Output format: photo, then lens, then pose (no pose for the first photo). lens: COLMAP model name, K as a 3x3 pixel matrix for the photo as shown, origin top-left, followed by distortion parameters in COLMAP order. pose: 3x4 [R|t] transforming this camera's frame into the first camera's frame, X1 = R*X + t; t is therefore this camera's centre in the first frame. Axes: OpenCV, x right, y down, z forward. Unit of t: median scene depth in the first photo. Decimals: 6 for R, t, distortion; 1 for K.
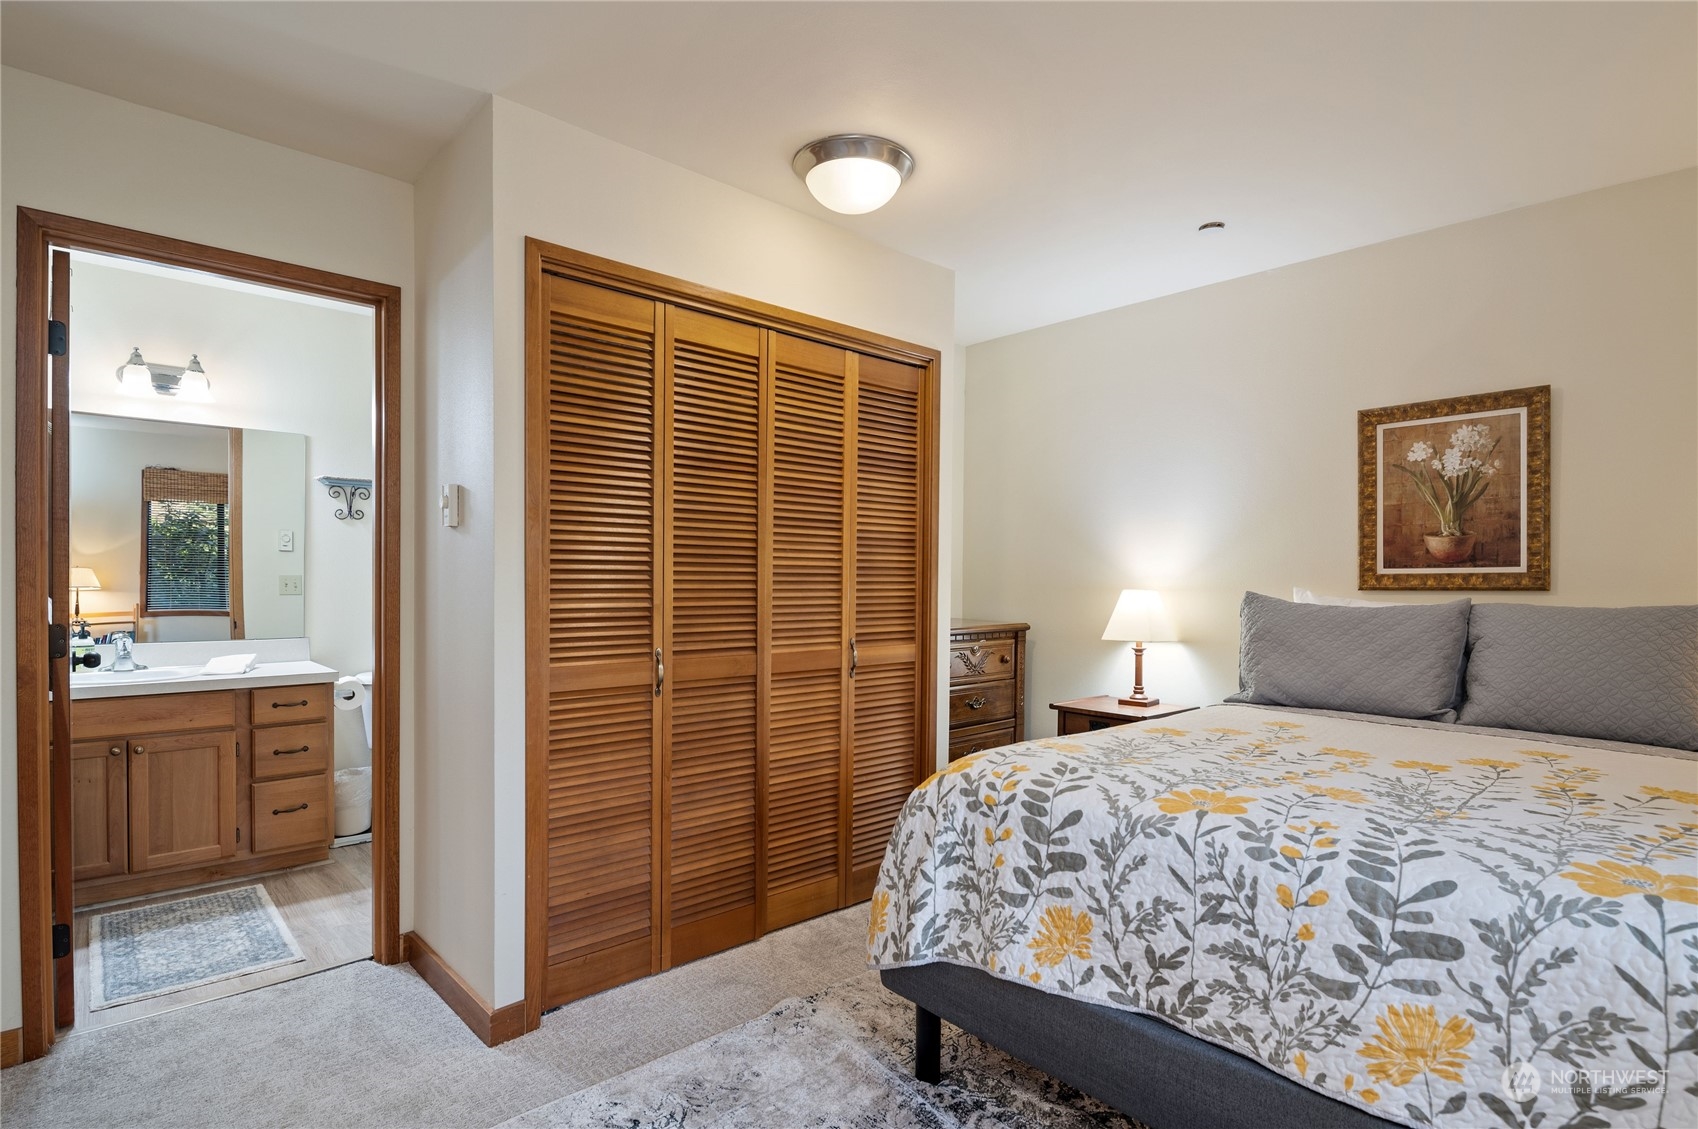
lens RADIAL K [[835.2, 0, 777.4], [0, 835.2, 574.7], [0, 0, 1]] dist [-0.009659, -0.001467]
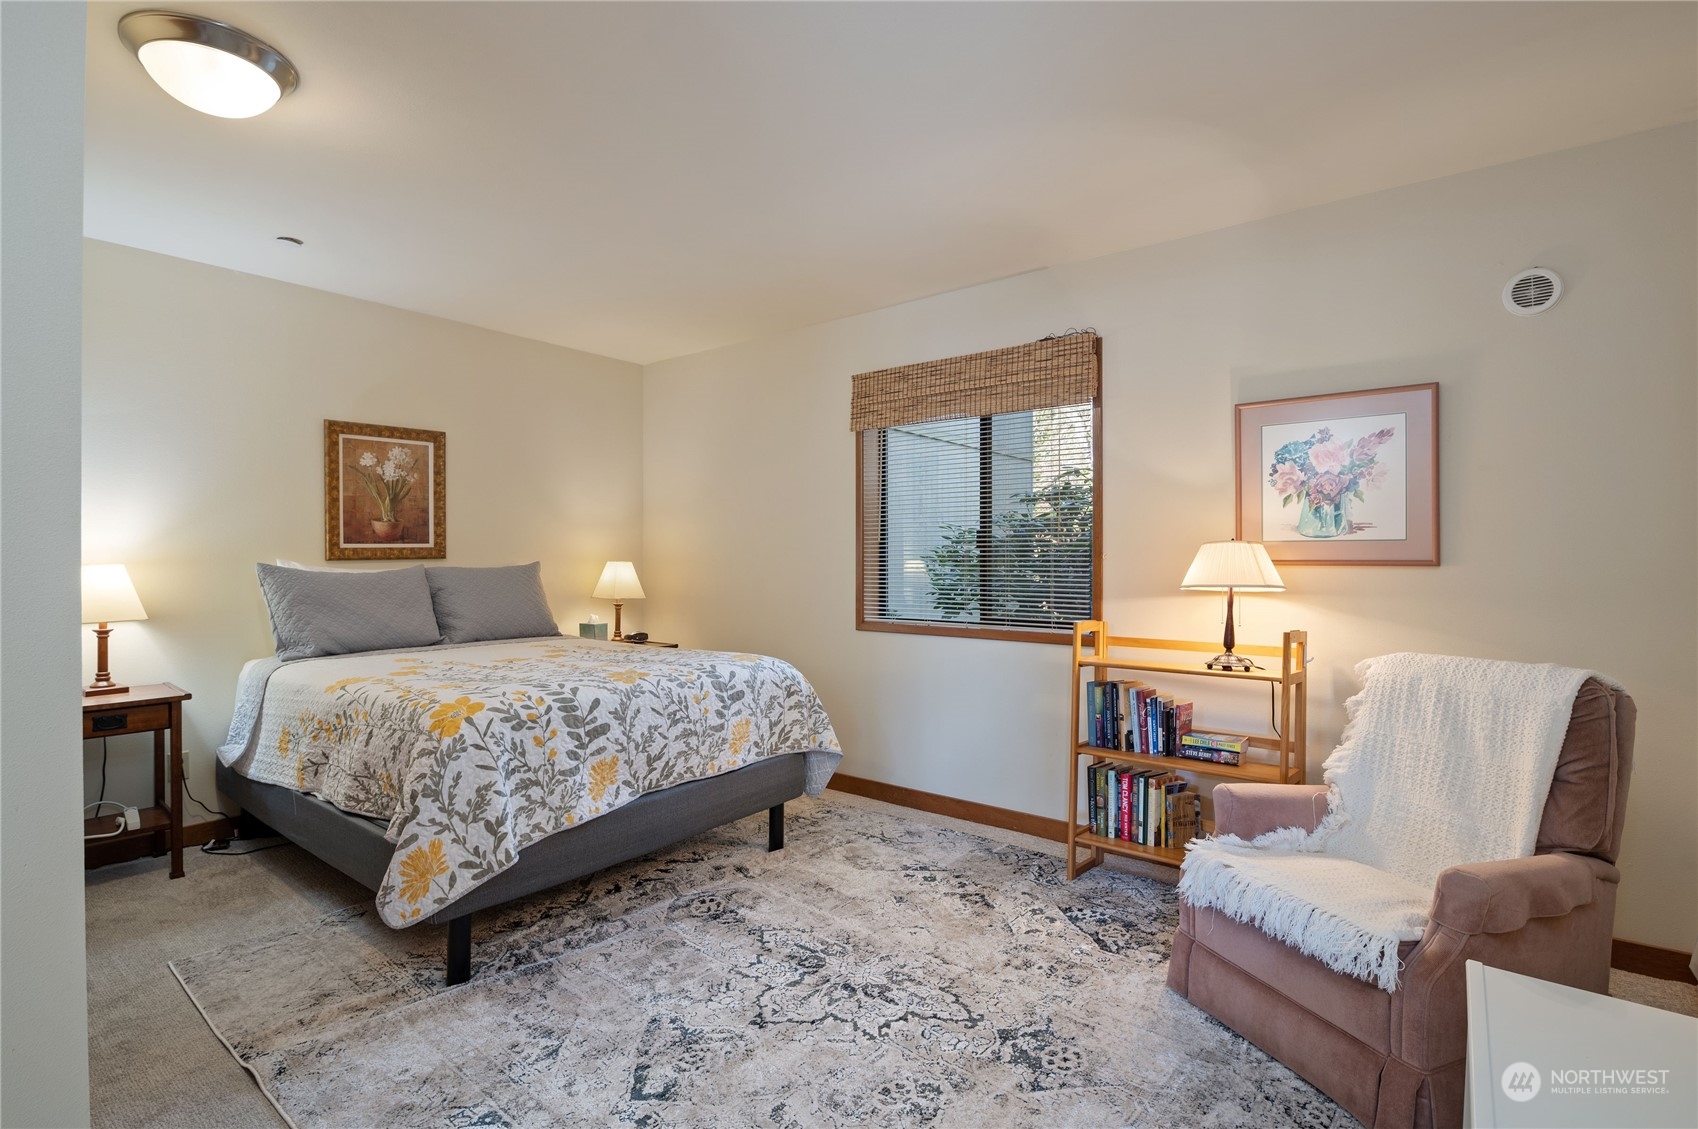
lens RADIAL K [[807.4, 0, 847.9], [0, 807.4, 560.4], [0, 0, 1]] dist [0.001845, 0.000426]
pose [[-0.180739, -0.014608, 0.983423, -1.101912], [-0.003299, 0.999893, 0.014246, -0.002850], [-0.983526, -0.000669, -0.180768, 0.720958]]
